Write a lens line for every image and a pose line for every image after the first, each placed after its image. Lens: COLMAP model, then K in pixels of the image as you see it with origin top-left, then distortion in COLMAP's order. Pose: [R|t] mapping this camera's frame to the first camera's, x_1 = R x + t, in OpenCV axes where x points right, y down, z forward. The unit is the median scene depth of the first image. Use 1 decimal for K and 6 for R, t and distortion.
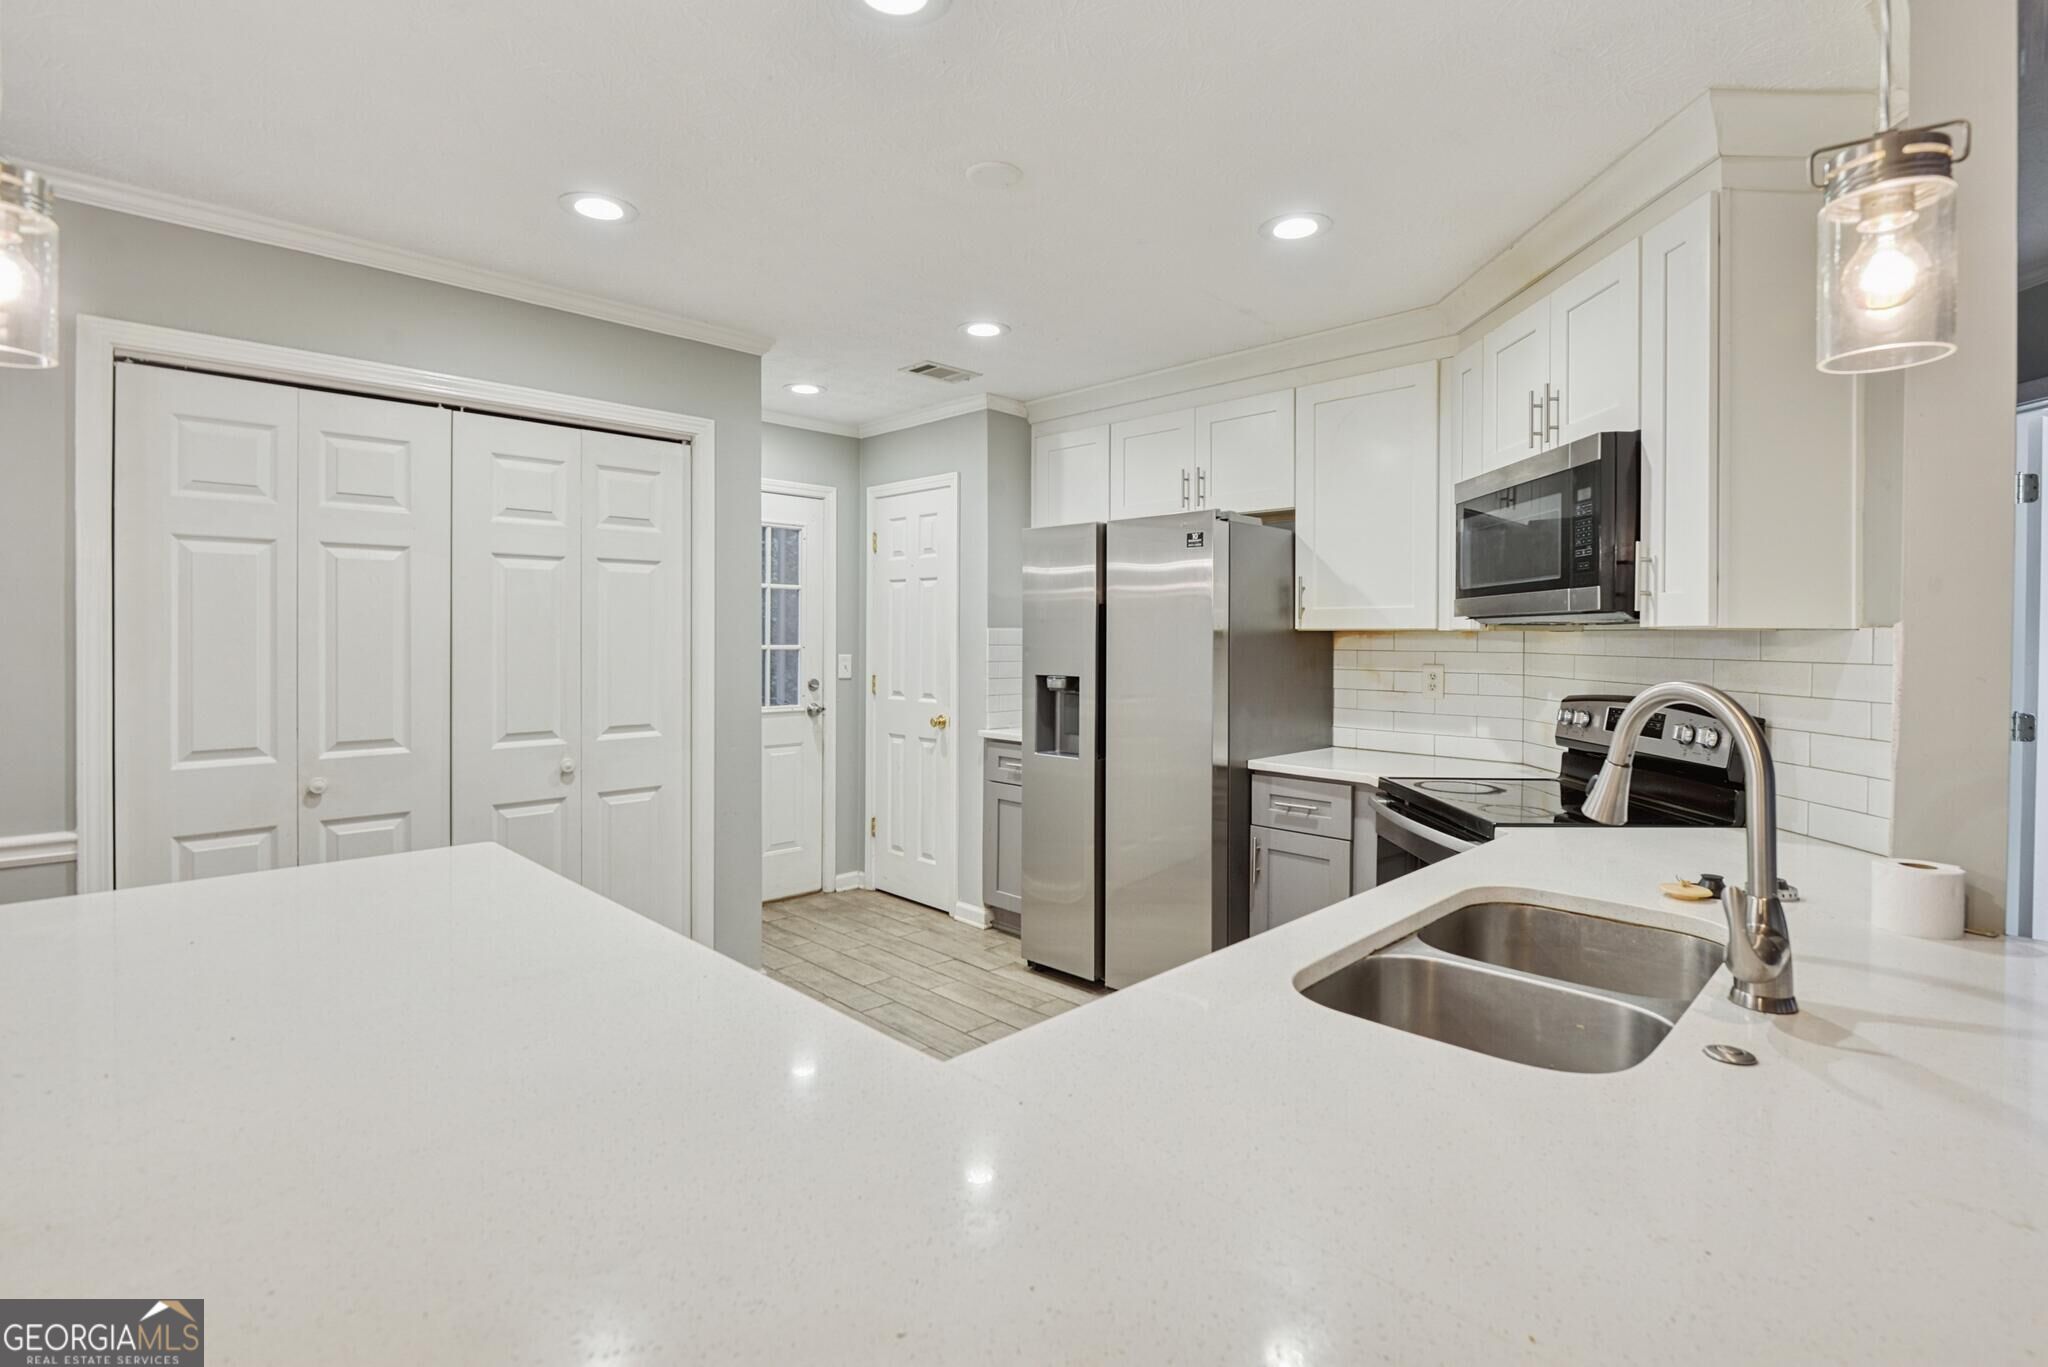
lens RADIAL K [[965.0, 0, 1026.4], [0, 965.0, 637.6], [0, 0, 1]] dist [-0.000980, -0.007365]
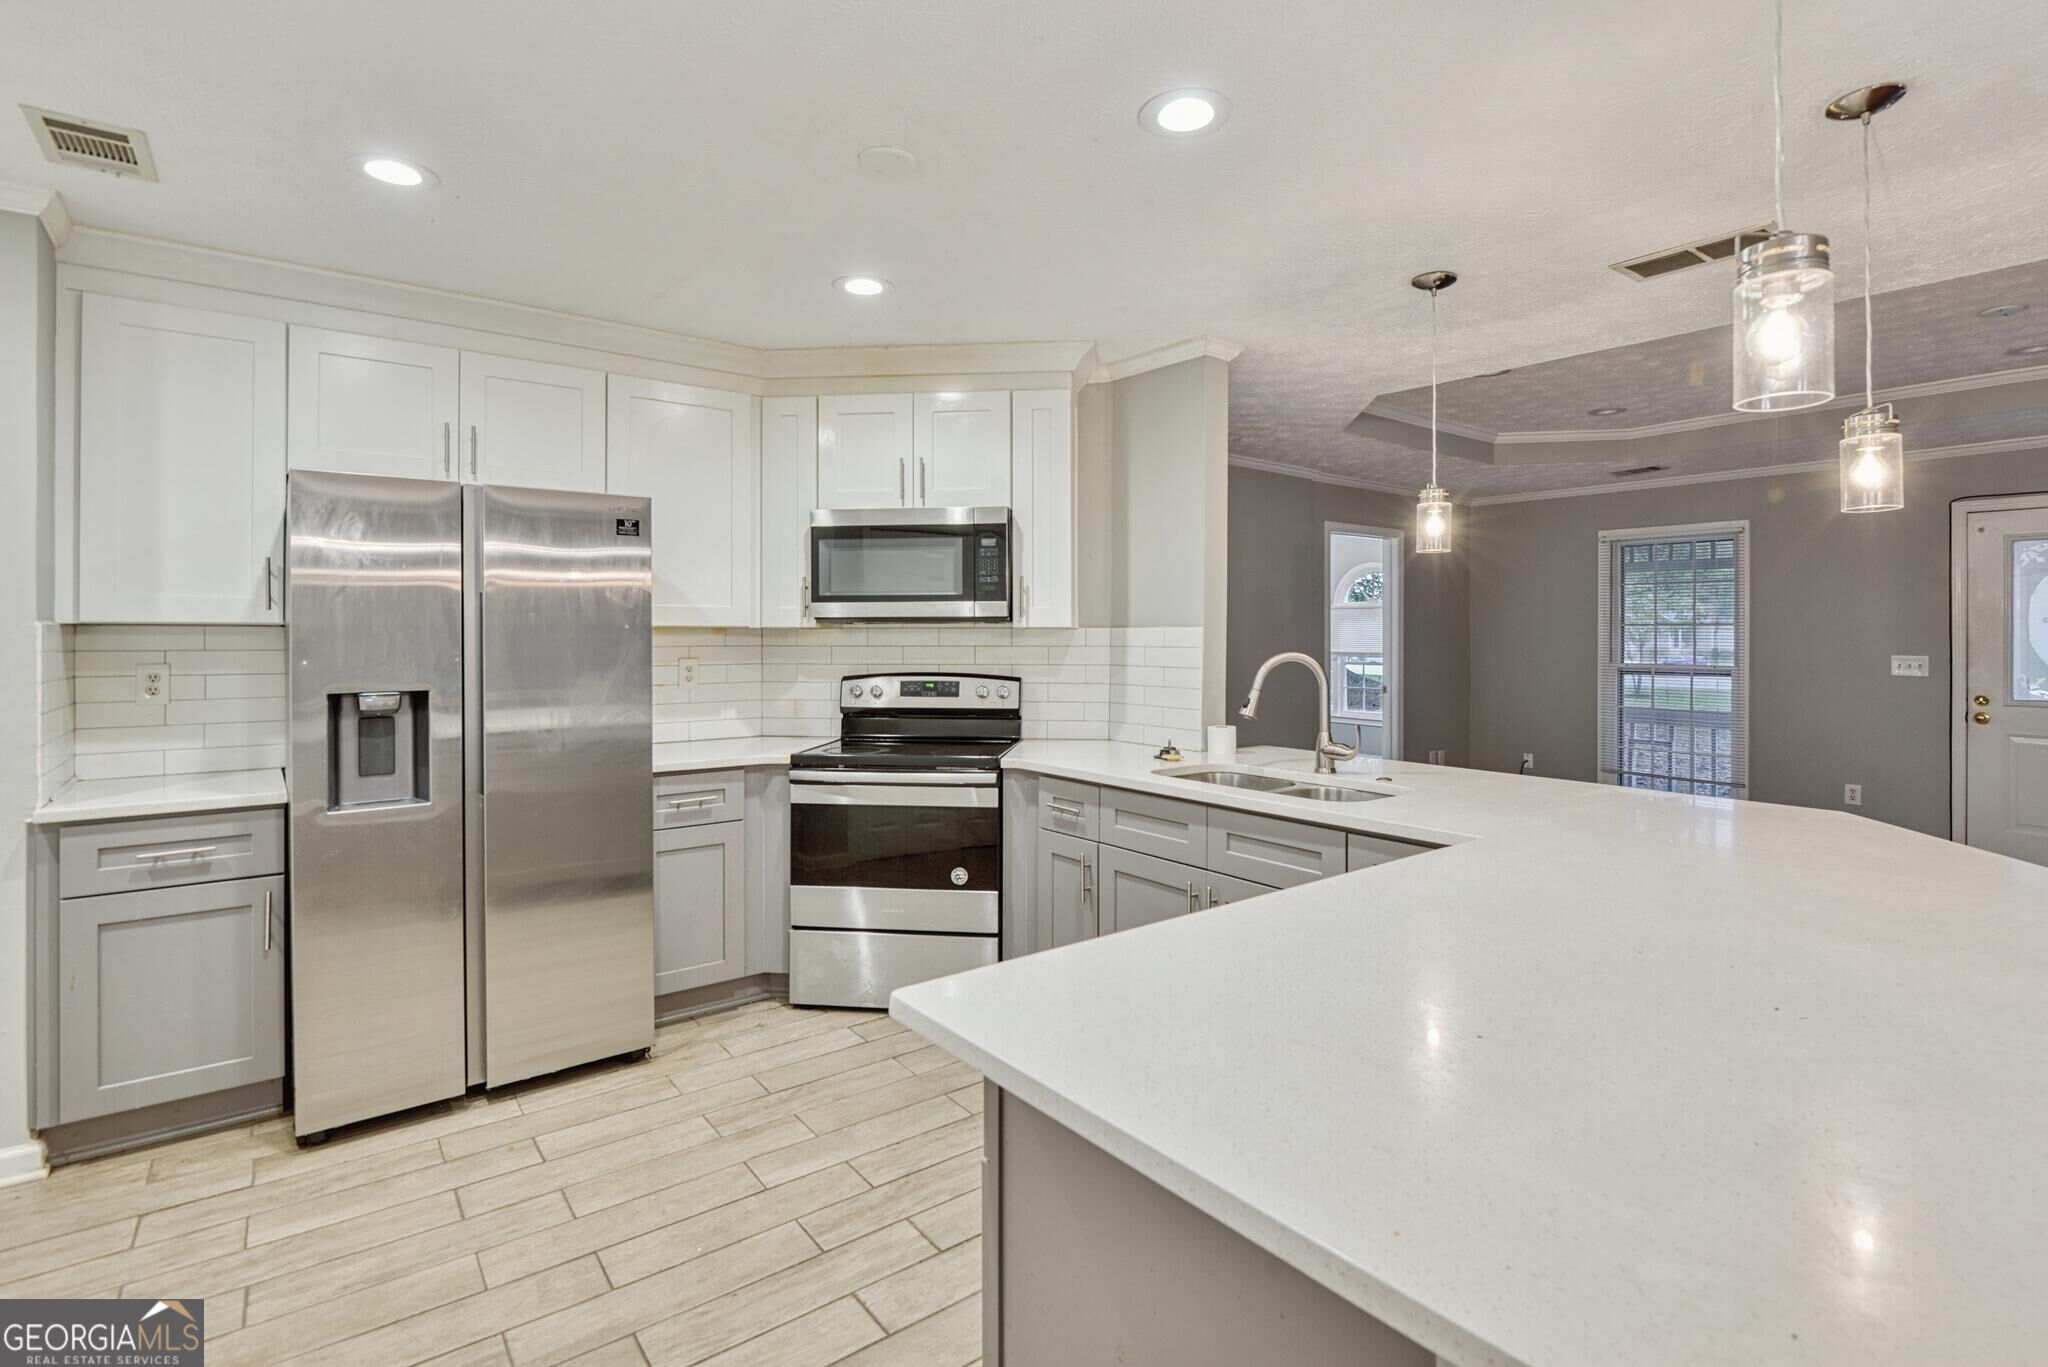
lens RADIAL K [[971.9, 0, 1026.0], [0, 971.9, 643.5], [0, 0, 1]] dist [-0.000384, -0.005938]
pose [[0.115916, -0.014348, 0.993155, -0.652713], [0.003948, 0.999894, 0.013984, -0.003455], [-0.993251, 0.002300, 0.115960, 0.497308]]
